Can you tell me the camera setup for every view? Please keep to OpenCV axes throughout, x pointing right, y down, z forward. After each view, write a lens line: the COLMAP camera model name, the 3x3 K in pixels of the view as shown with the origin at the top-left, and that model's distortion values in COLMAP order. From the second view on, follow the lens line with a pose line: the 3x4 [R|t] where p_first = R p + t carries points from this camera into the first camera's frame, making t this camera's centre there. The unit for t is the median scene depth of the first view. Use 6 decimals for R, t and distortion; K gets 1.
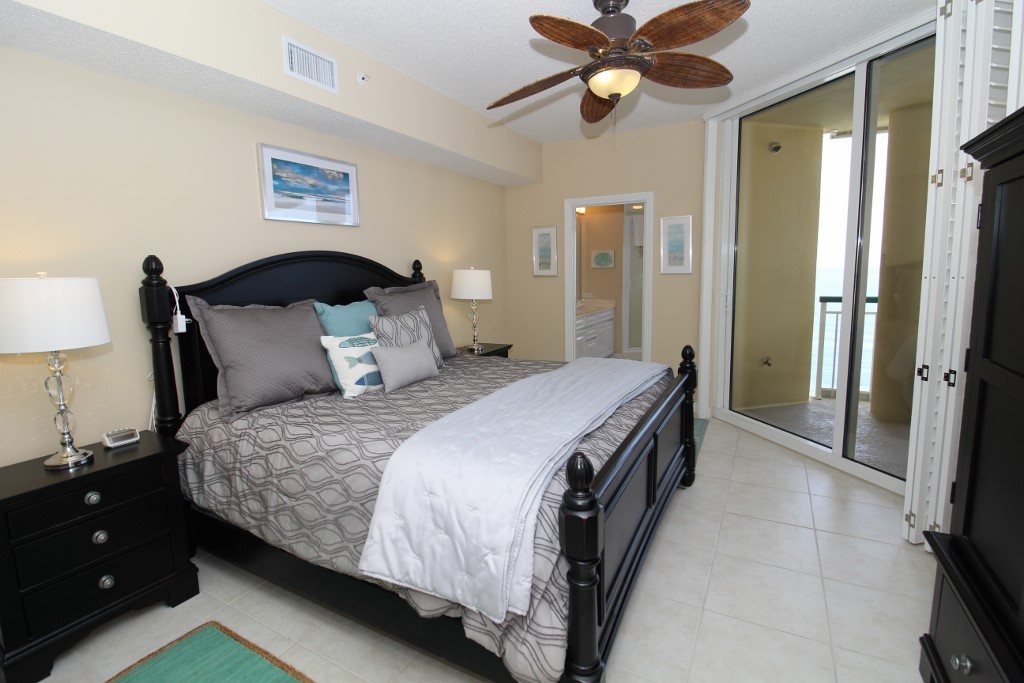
lens RADIAL K [[477.5, 0, 510.9], [0, 477.5, 328.7], [0, 0, 1]] dist [0.000556, -0.012360]
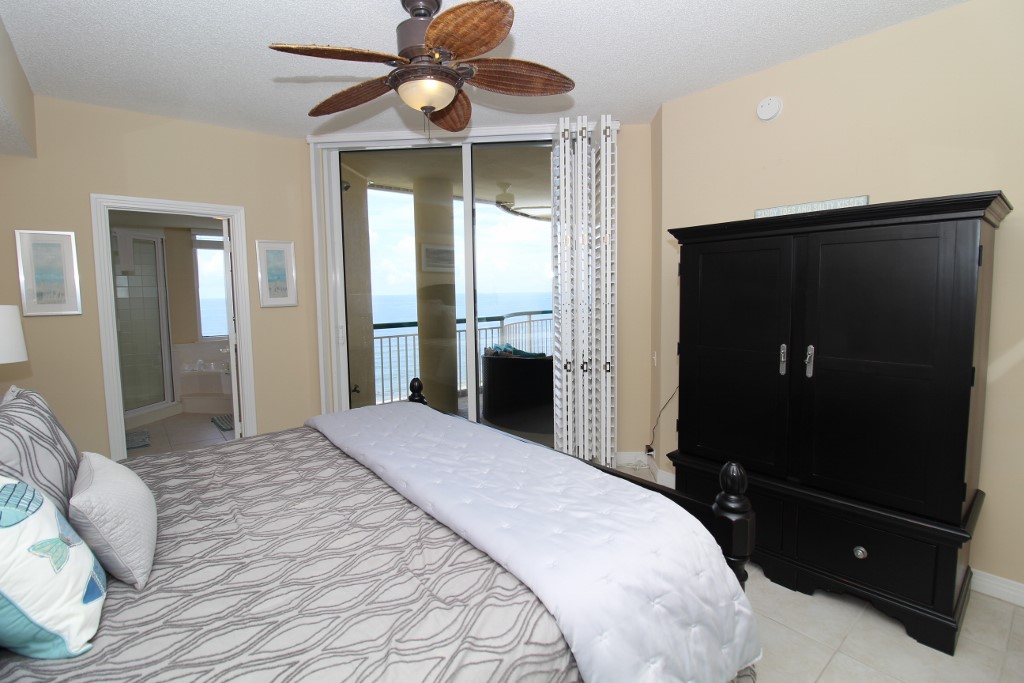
lens RADIAL K [[477.5, 0, 510.9], [0, 477.5, 328.7], [0, 0, 1]] dist [0.000556, -0.012360]
pose [[0.358295, -0.058738, 0.931759, -0.535313], [0.121507, 0.992464, 0.015841, -0.065084], [-0.925668, 0.107539, 0.362732, 0.522623]]
